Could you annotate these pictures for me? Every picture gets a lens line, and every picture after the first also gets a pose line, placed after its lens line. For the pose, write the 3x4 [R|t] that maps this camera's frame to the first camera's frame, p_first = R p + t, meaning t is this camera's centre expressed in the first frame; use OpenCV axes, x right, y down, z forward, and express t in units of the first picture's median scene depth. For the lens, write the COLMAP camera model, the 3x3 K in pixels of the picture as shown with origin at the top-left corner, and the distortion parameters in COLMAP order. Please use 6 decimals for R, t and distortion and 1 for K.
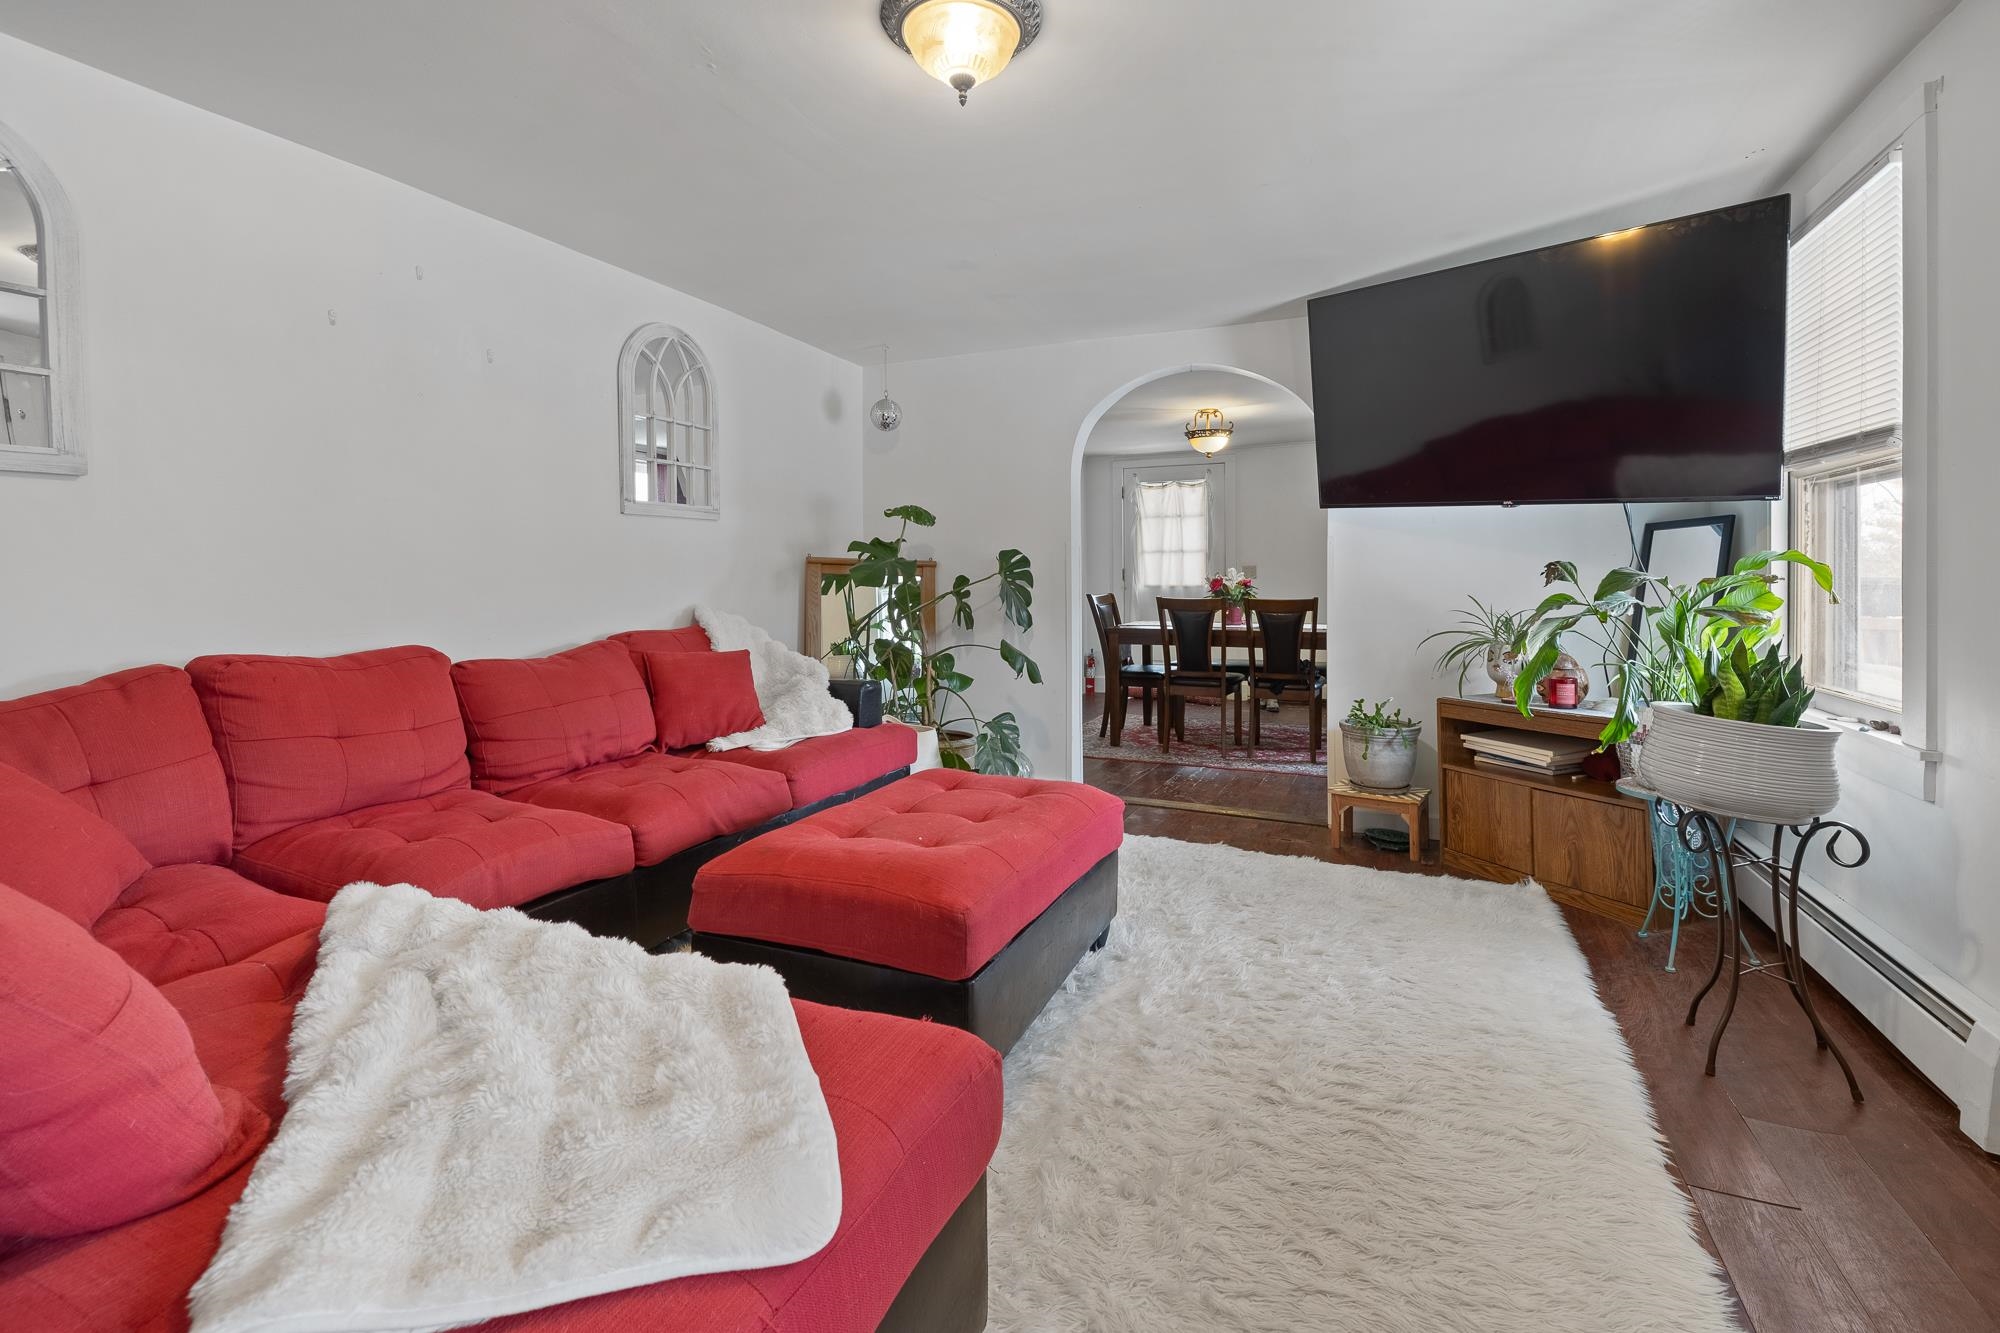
lens RADIAL K [[890.1, 0, 1026.2], [0, 890.1, 581.4], [0, 0, 1]] dist [-0.000333, -0.000317]
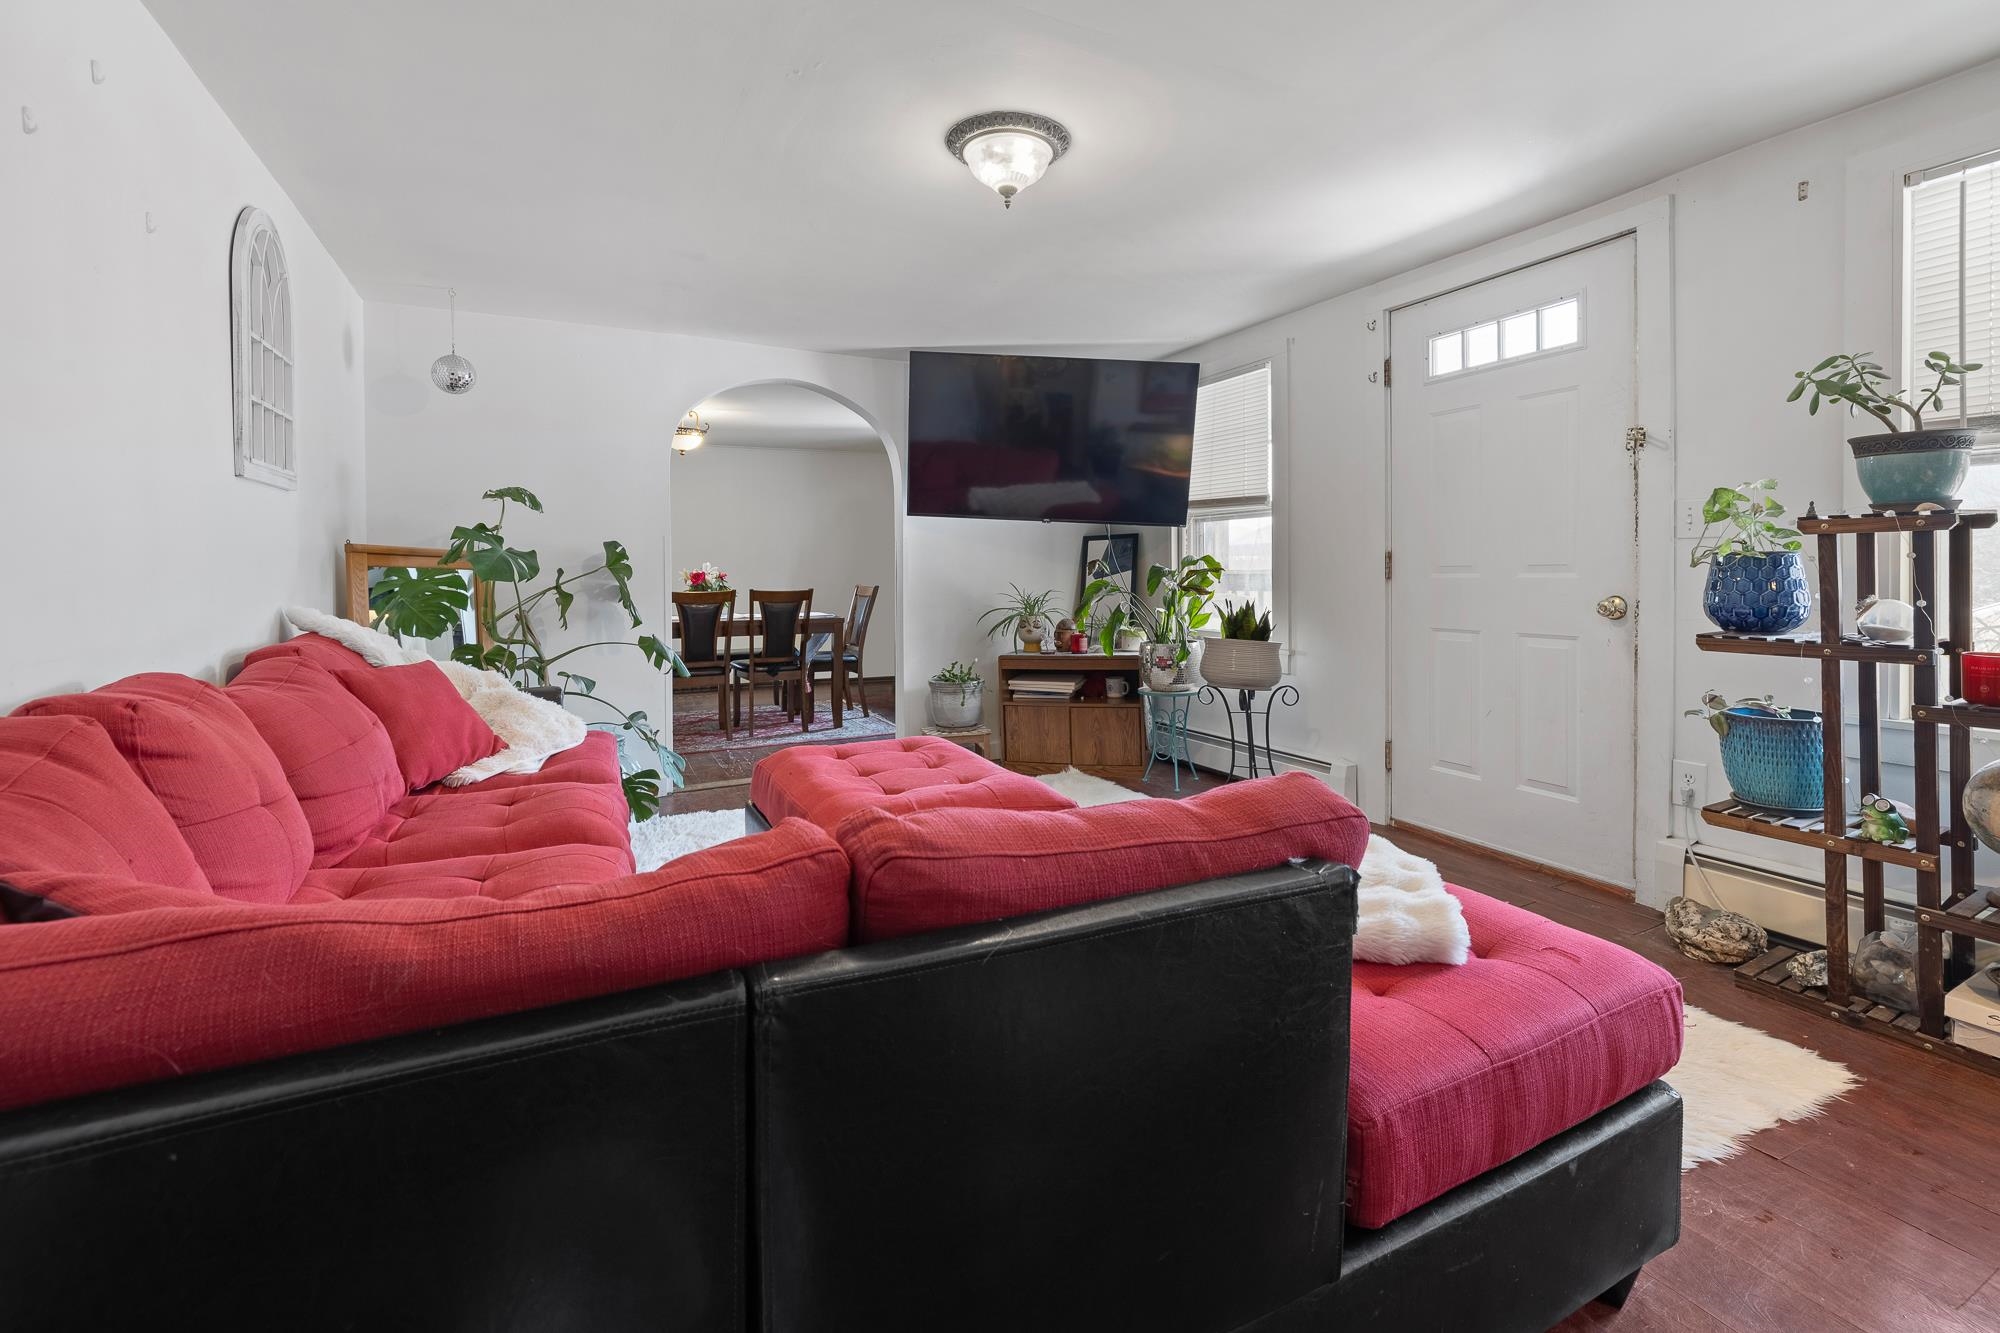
lens RADIAL K [[890.1, 0, 1026.2], [0, 890.1, 581.4], [0, 0, 1]] dist [-0.000333, -0.000317]
pose [[0.627076, -0.008993, 0.778906, -0.484490], [0.006639, 0.999959, 0.006200, 0.003880], [-0.778930, 0.001283, 0.627110, 0.069137]]
